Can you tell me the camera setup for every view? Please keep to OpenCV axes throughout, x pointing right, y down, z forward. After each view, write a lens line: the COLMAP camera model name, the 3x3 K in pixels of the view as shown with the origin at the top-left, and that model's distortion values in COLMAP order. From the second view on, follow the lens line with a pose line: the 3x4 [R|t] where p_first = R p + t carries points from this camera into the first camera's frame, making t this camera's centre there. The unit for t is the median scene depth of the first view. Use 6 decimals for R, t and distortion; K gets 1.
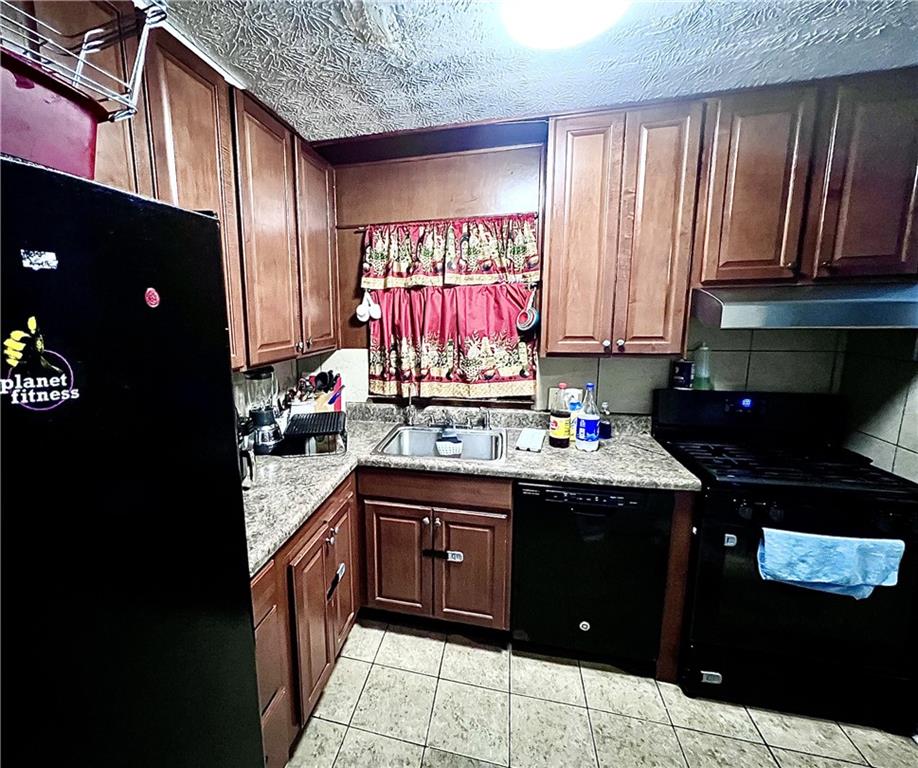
lens RADIAL K [[421.0, 0, 394.2], [0, 421.0, 375.4], [0, 0, 1]] dist [-0.010246, 0.000610]
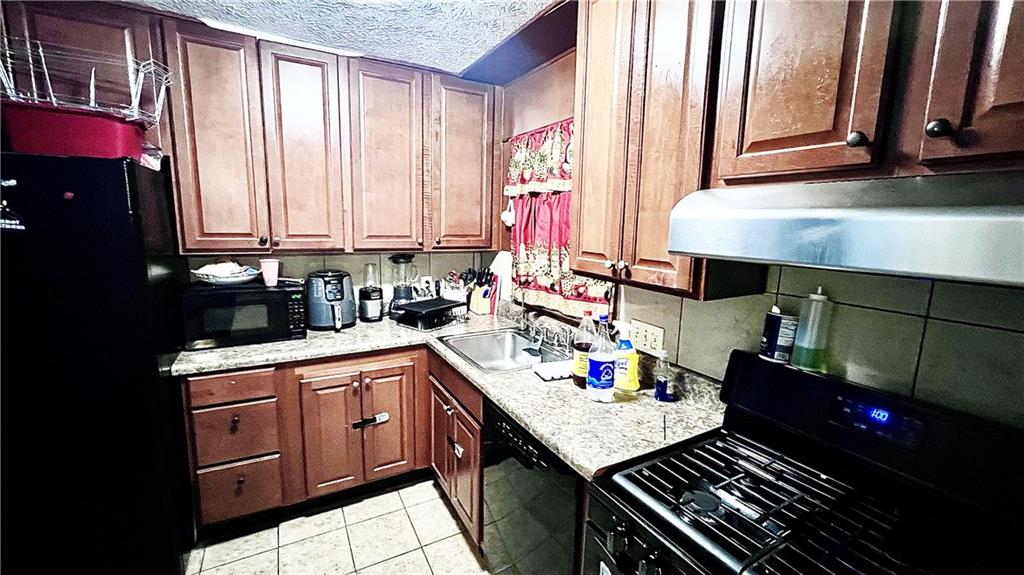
lens RADIAL K [[414.4, 0, 507.1], [0, 414.4, 282.6], [0, 0, 1]] dist [-0.001637, 0.000258]
pose [[0.692176, 0.141730, -0.707676, 0.816419], [-0.146506, 0.987706, 0.054516, -0.050915], [0.706702, 0.065944, 0.704431, 0.304701]]
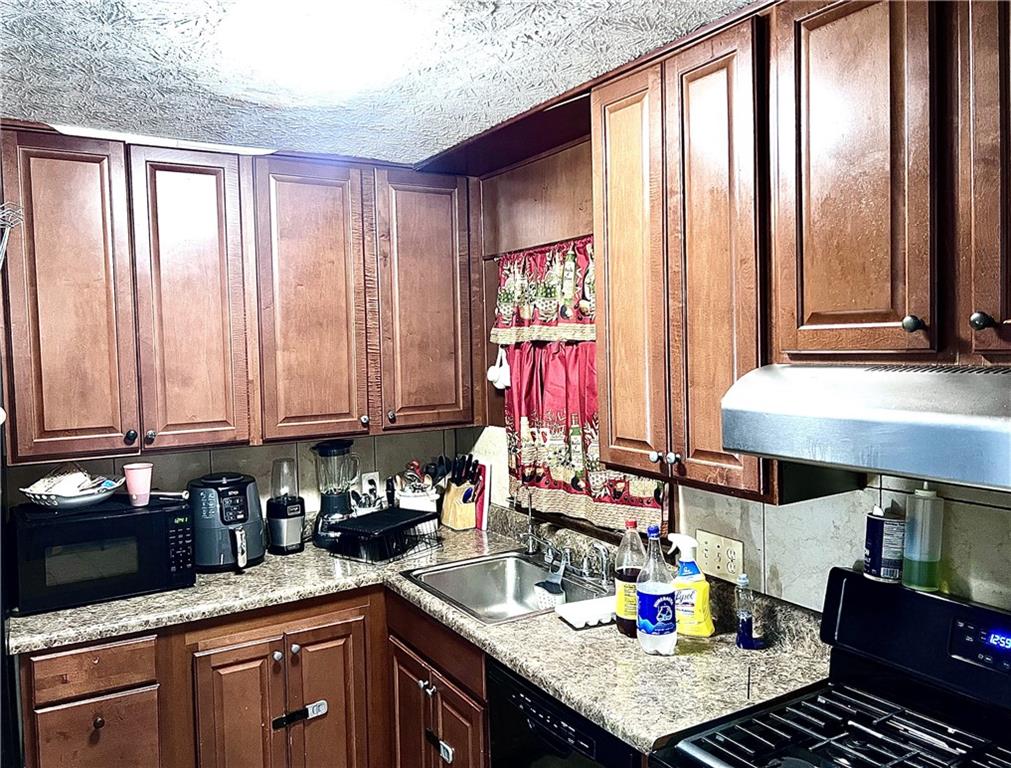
lens RADIAL K [[784.0, 0, 496.8], [0, 784.0, 373.3], [0, 0, 1]] dist [0.046719, -0.053172]
pose [[0.715522, 0.031092, -0.697898, 0.963948], [-0.098261, 0.993557, -0.056478, -0.095164], [0.691645, 0.108988, 0.713967, 0.086782]]
